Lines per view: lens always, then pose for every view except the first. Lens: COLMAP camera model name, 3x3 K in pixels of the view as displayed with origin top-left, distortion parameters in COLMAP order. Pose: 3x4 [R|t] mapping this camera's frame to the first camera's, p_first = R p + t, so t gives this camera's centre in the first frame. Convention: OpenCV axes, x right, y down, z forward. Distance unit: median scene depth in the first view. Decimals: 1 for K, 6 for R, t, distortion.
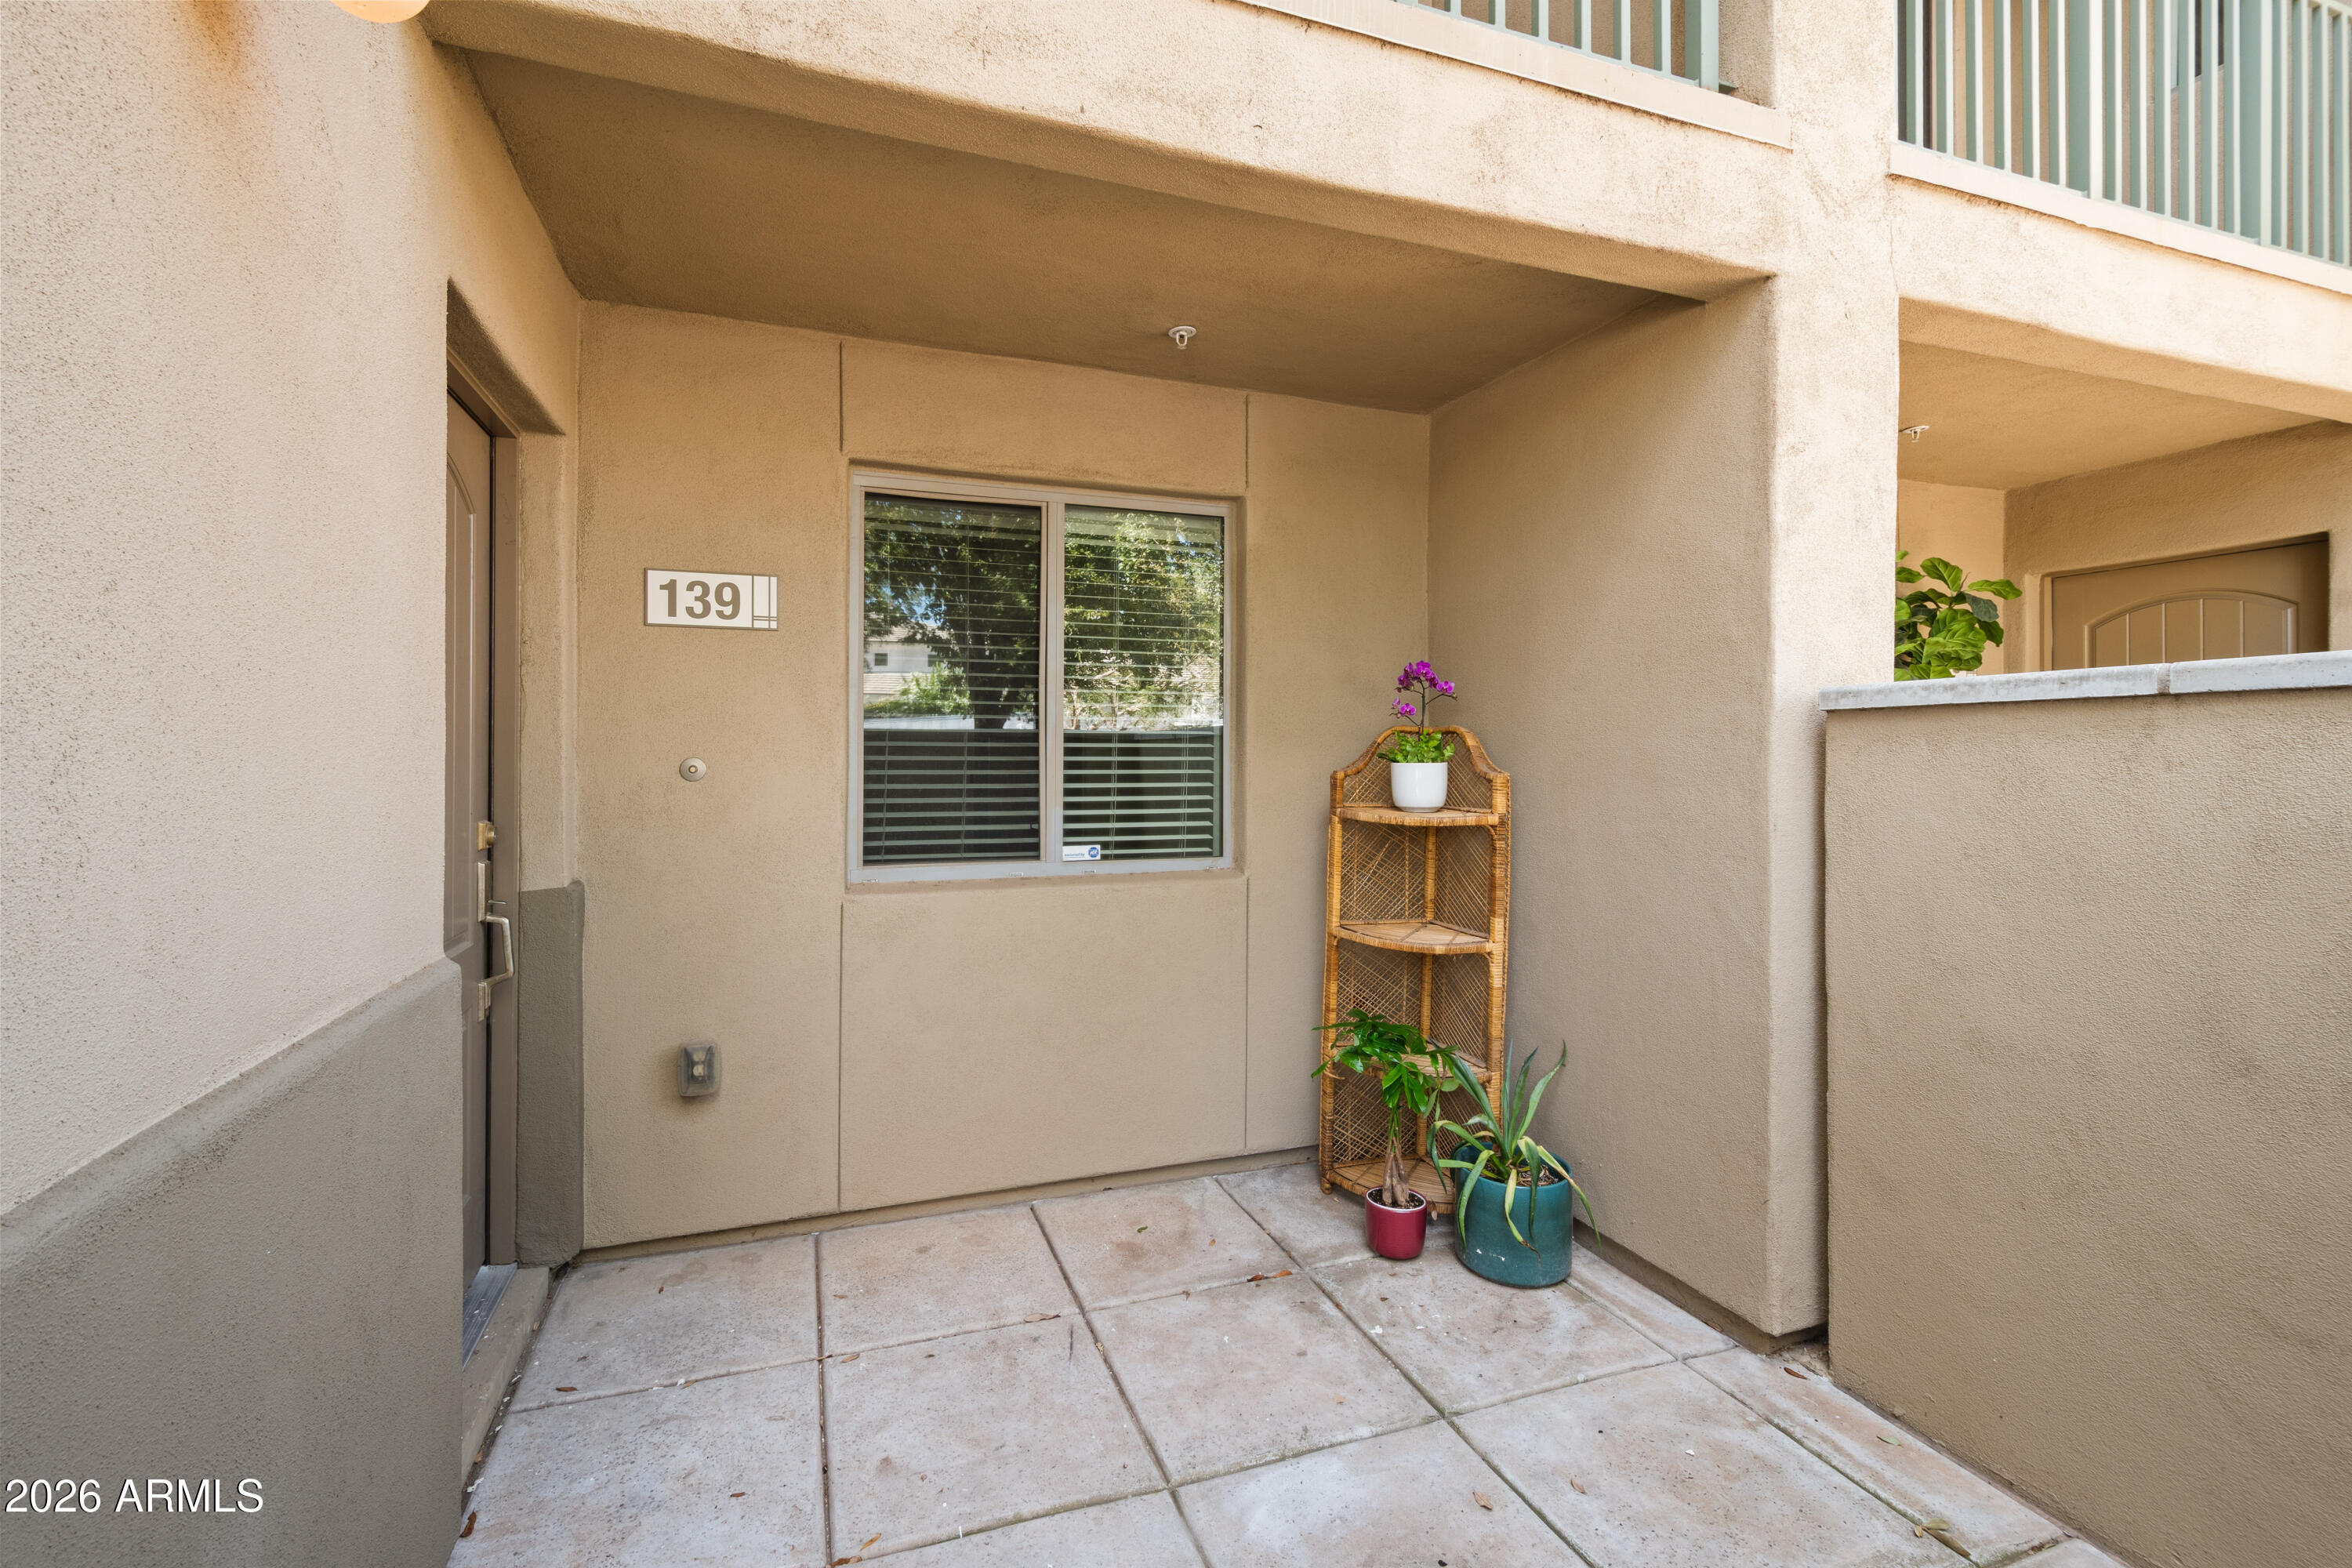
lens RADIAL K [[1027.1, 0, 1172.4], [0, 1027.1, 744.6], [0, 0, 1]] dist [0.005944, -0.000442]
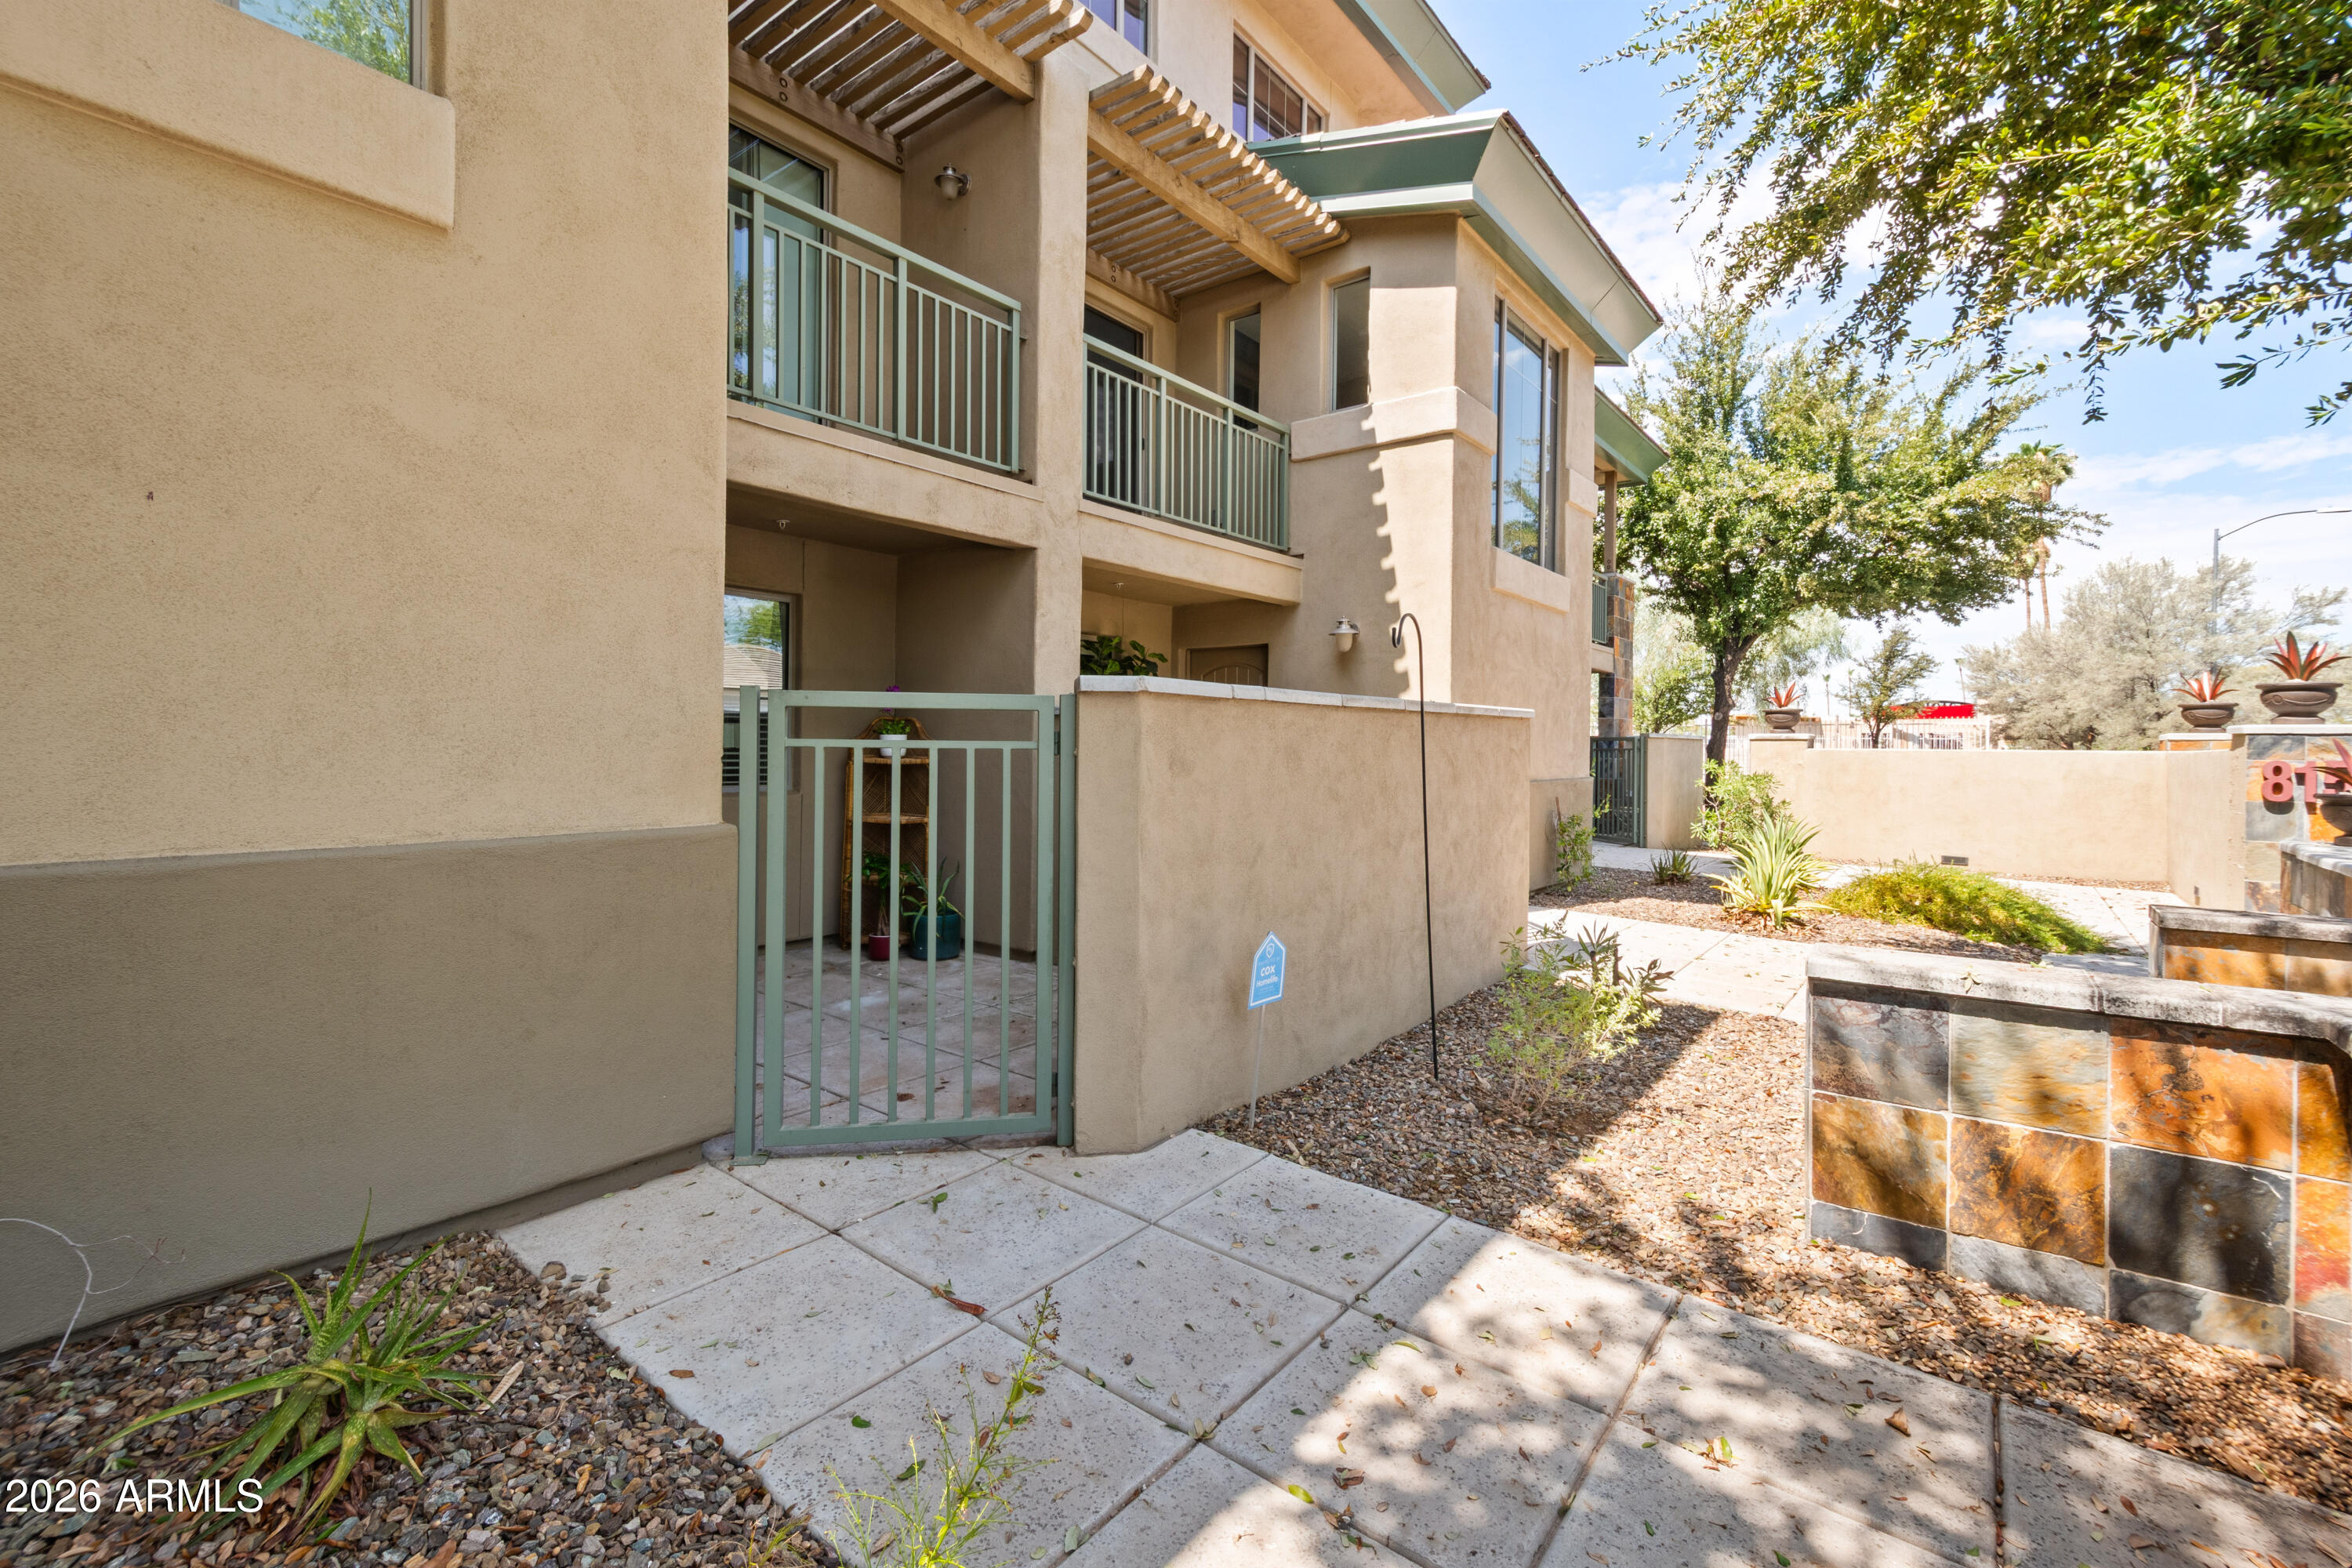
lens RADIAL K [[1027.1, 0, 1174.8], [0, 1027.1, 761.2], [0, 0, 1]] dist [0.005944, -0.000442]
pose [[0.850600, -0.003815, 0.525799, -0.494856], [-0.010673, 0.999642, 0.024518, 0.020583], [-0.525705, -0.026467, 0.850255, -1.421355]]
